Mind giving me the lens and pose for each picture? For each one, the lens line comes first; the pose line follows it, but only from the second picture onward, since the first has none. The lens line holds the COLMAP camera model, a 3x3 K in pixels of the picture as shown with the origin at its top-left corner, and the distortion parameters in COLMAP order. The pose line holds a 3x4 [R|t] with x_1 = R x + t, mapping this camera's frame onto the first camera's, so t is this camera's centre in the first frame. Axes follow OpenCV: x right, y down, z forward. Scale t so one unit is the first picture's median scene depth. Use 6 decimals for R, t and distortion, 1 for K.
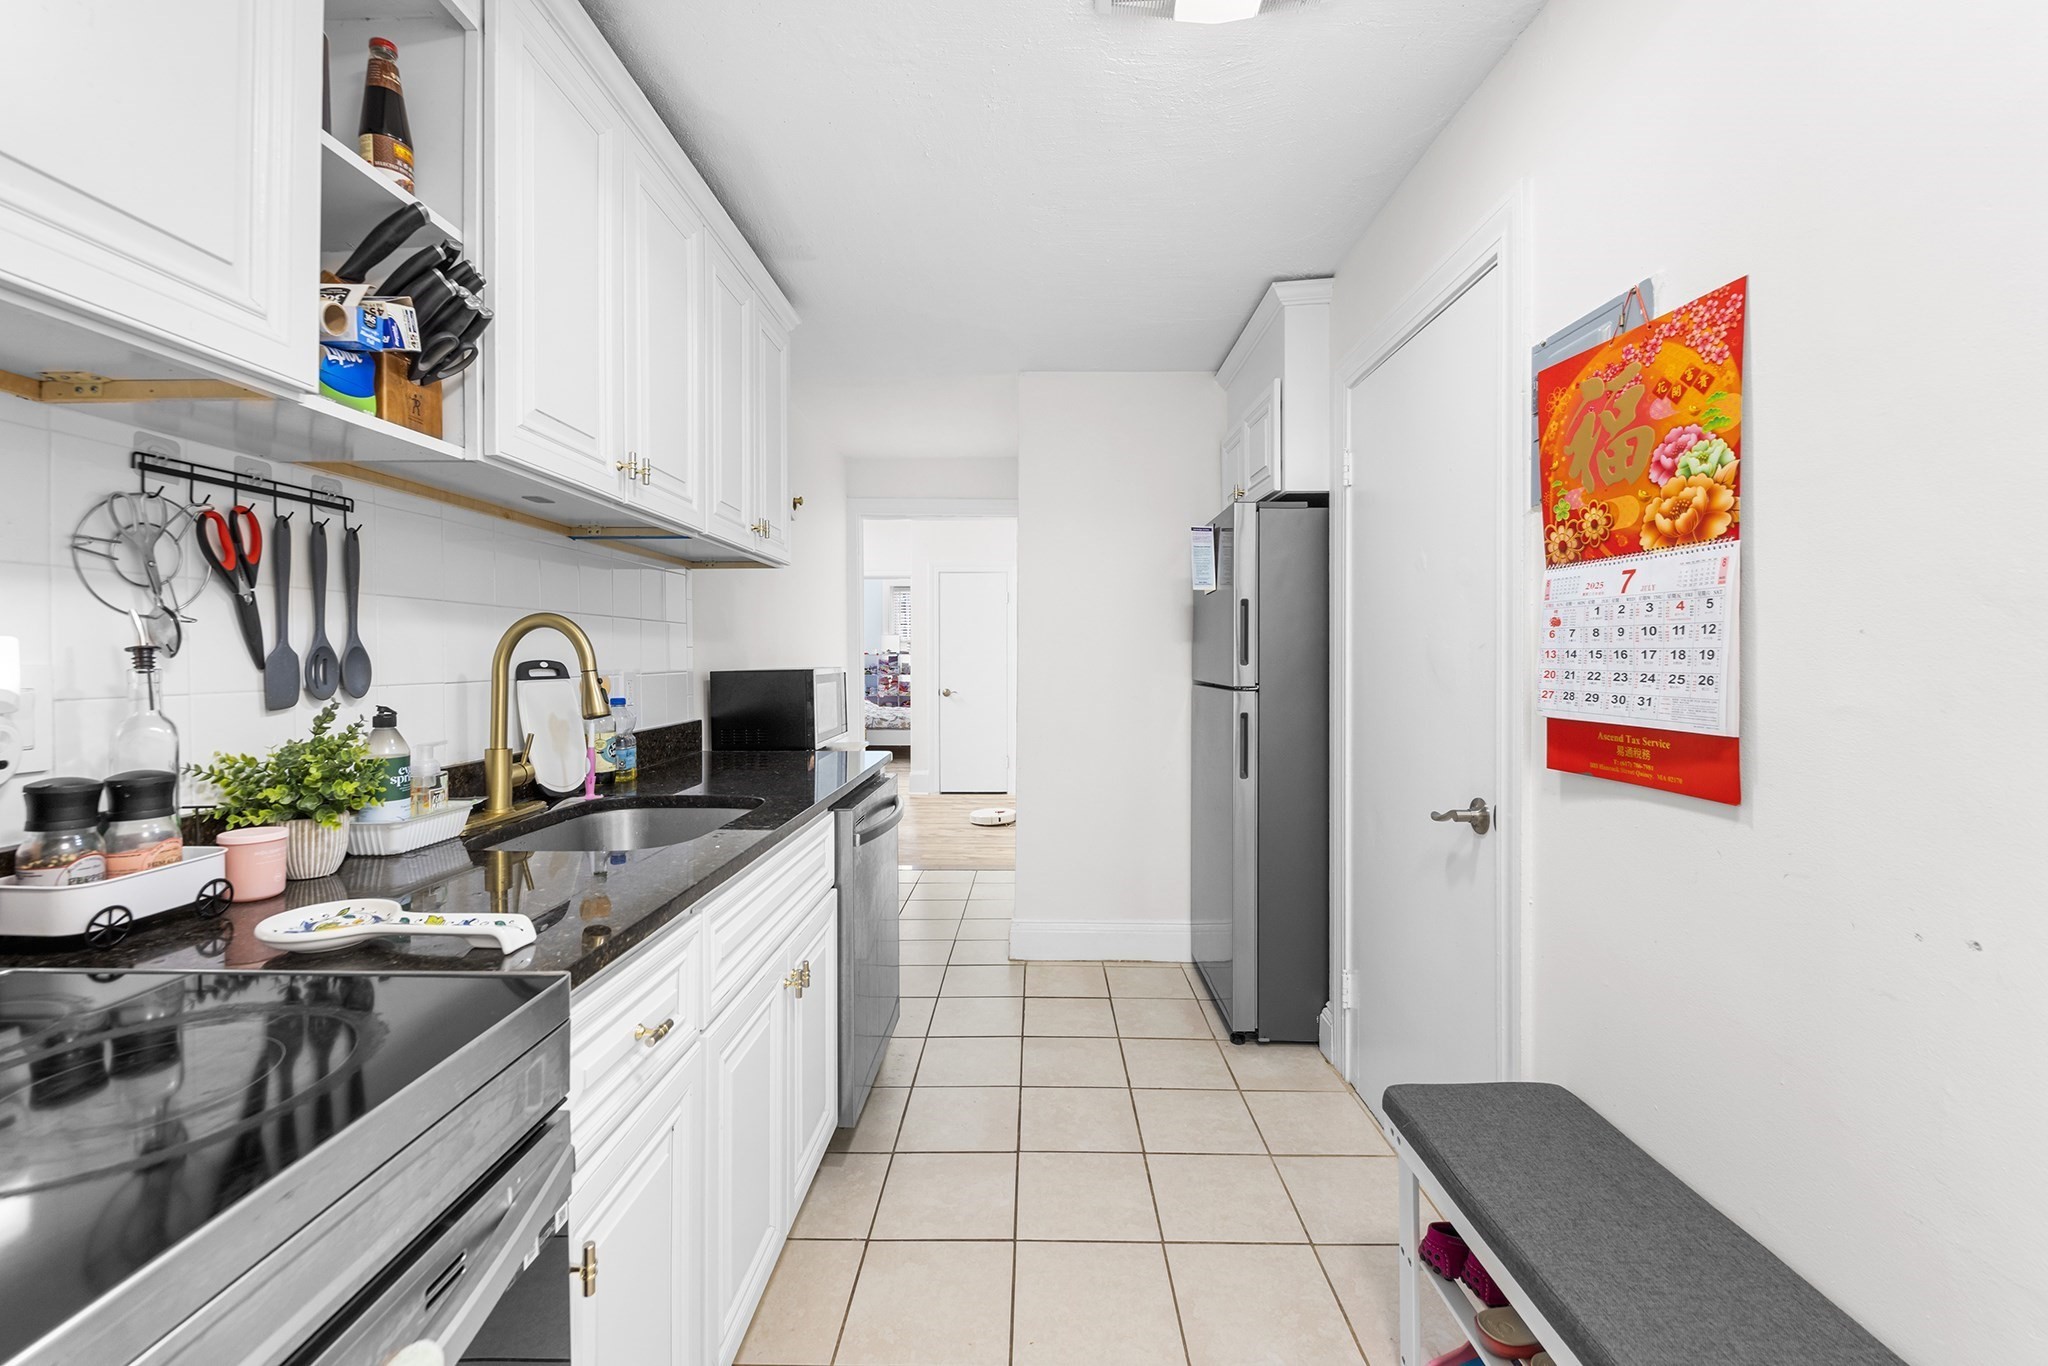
lens RADIAL K [[824.7, 0, 1022.3], [0, 824.7, 660.9], [0, 0, 1]] dist [-0.000973, -0.000490]
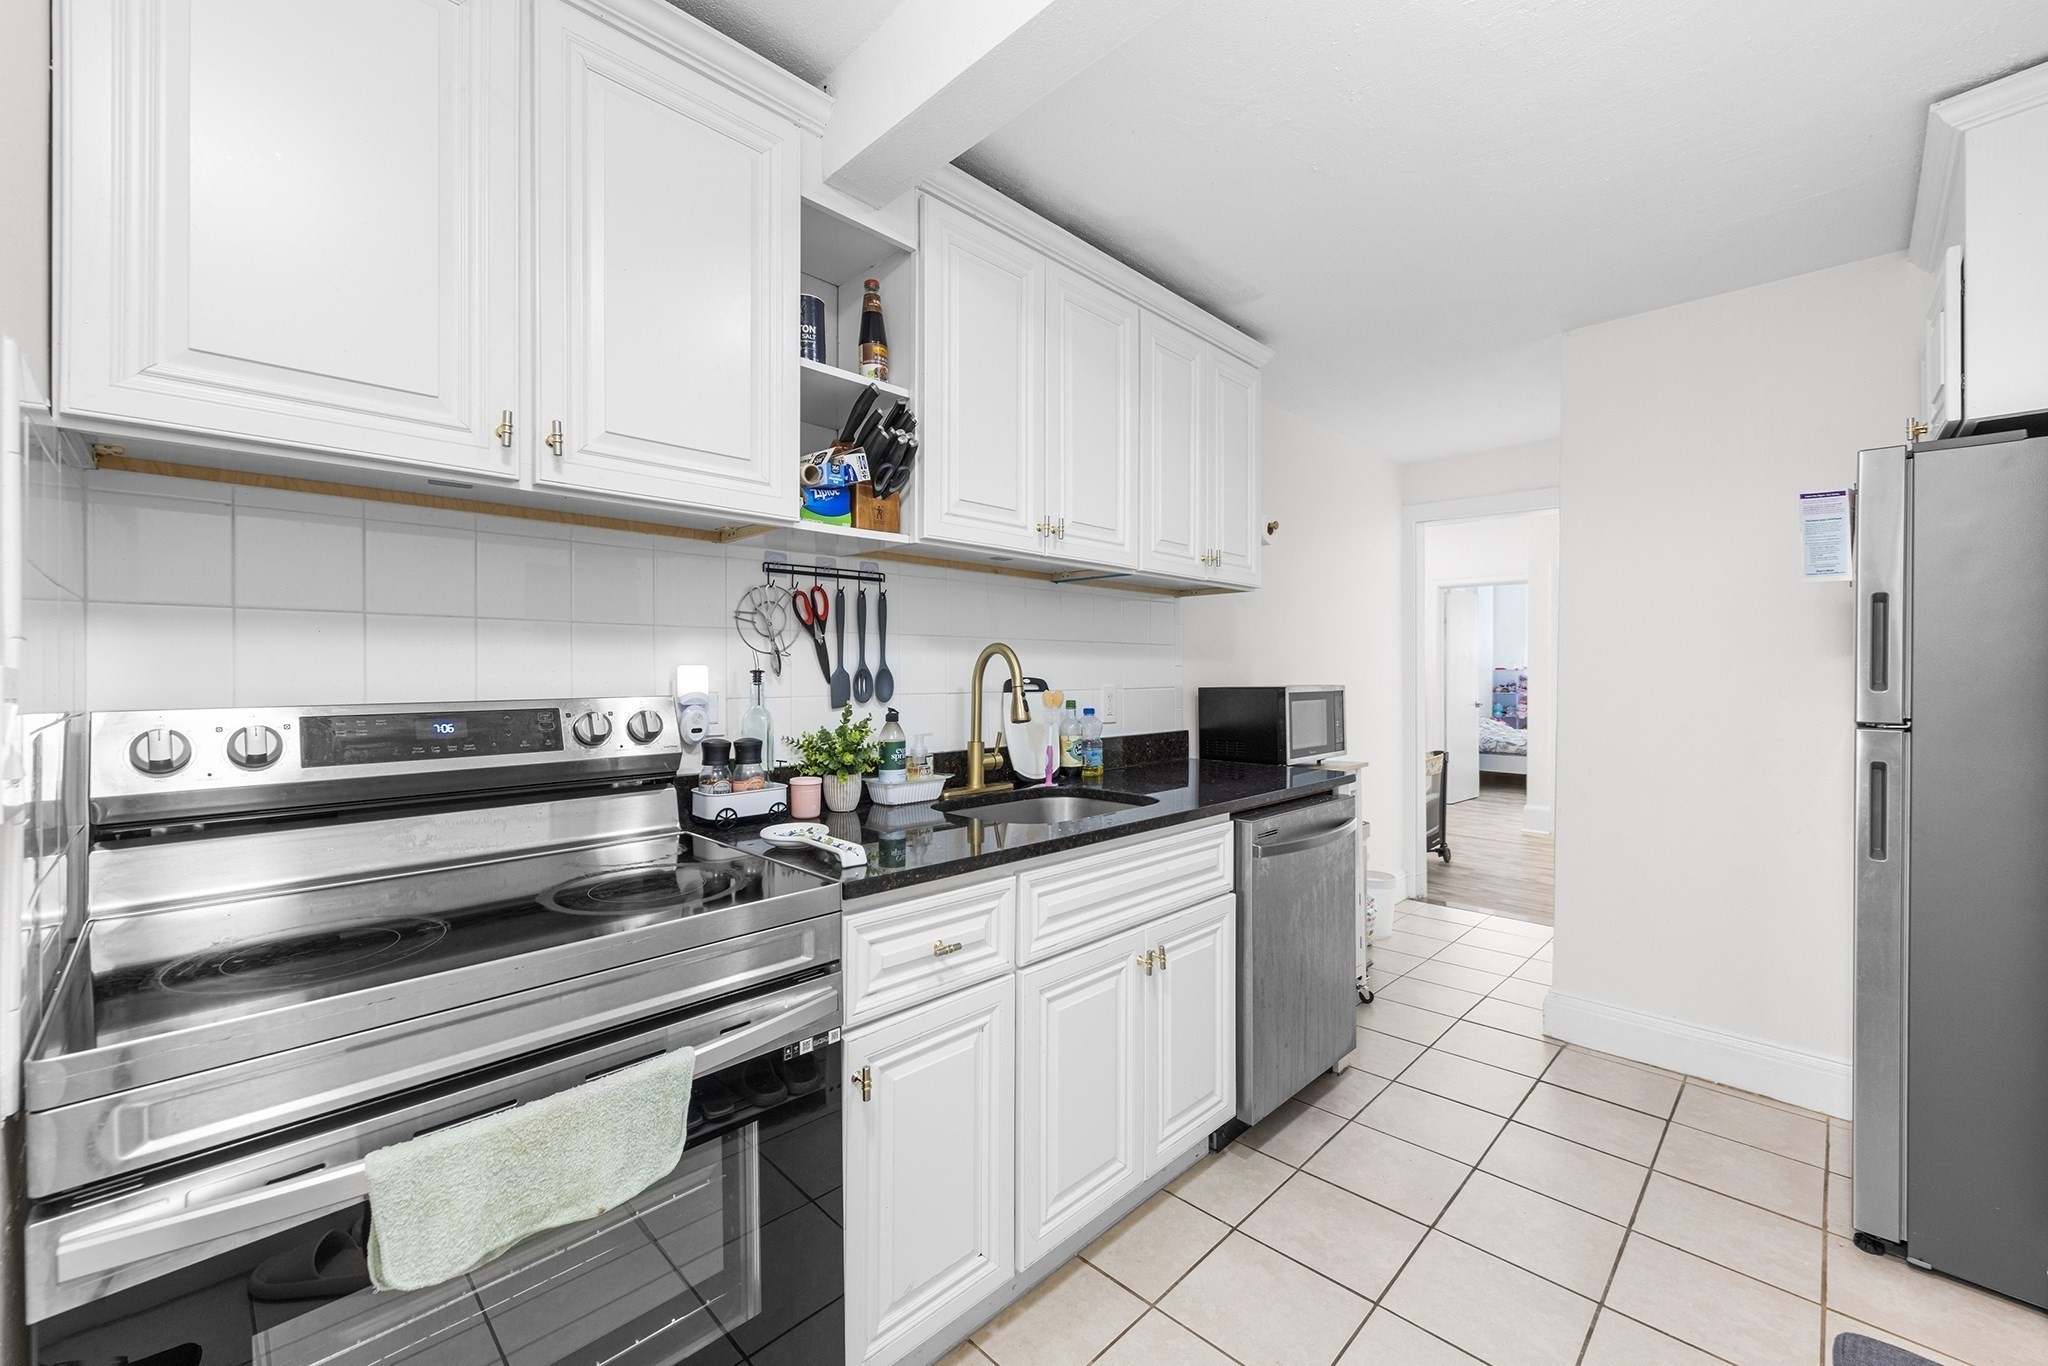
lens RADIAL K [[823.7, 0, 1028.6], [0, 823.7, 675.9], [0, 0, 1]] dist [0.002299, 0.000095]
pose [[0.724287, 0.006439, -0.689469, 0.487456], [-0.005798, 0.999978, 0.003248, -0.011384], [0.689474, 0.001645, 0.724308, 0.071641]]
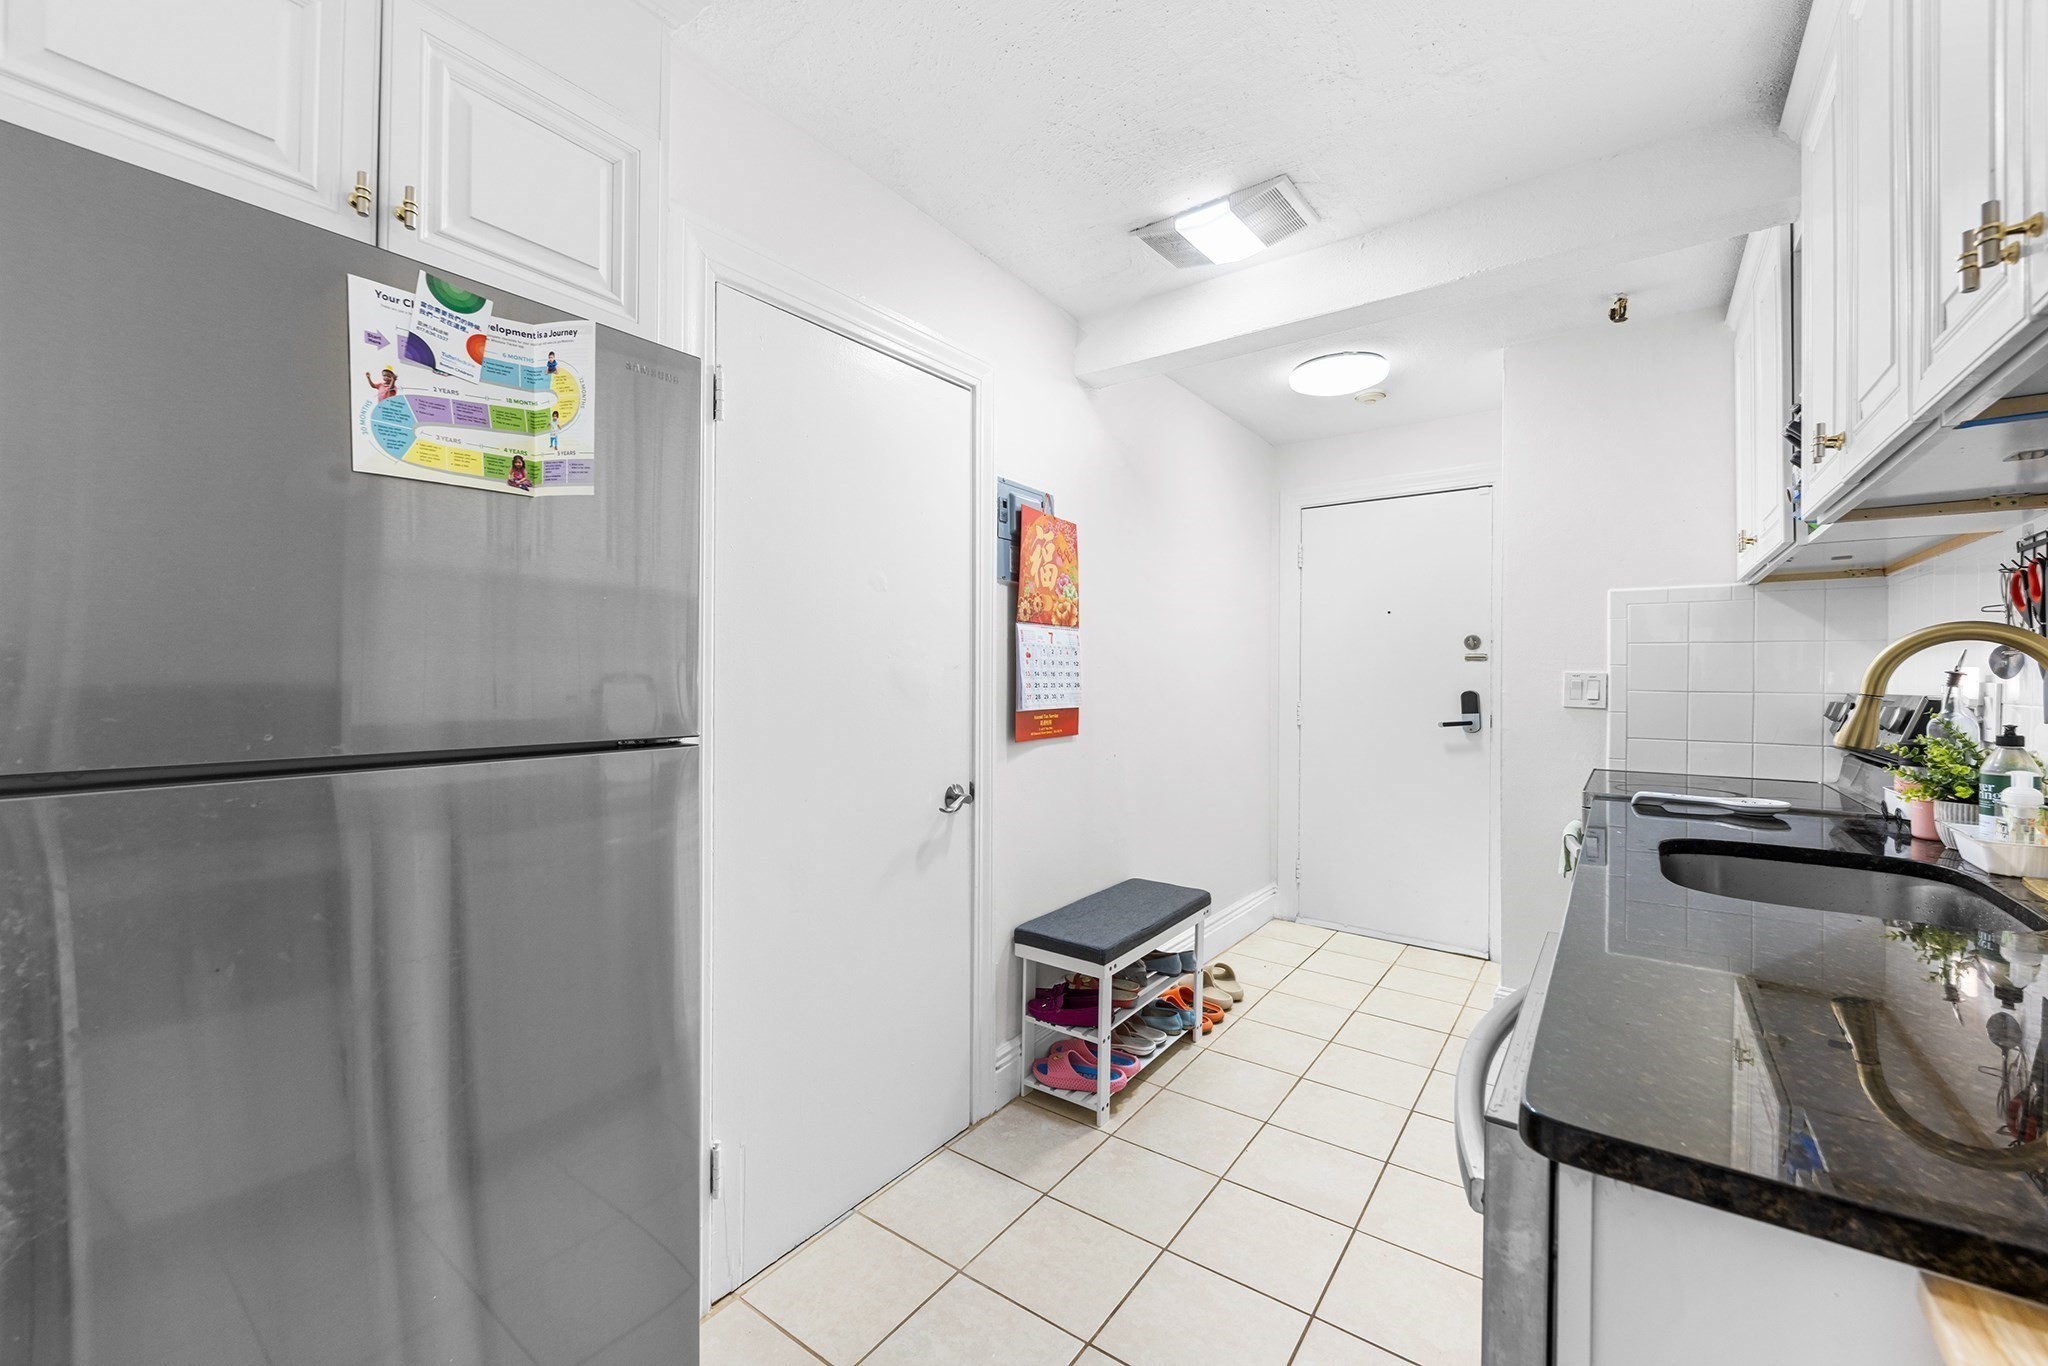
lens RADIAL K [[820.8, 0, 1022.2], [0, 820.8, 670.4], [0, 0, 1]] dist [0.002351, -0.000101]
pose [[-0.811525, 0.001229, 0.584316, -0.392370], [0.001251, 0.999999, -0.000367, -0.016580], [-0.584316, 0.000433, -0.811526, 2.697110]]
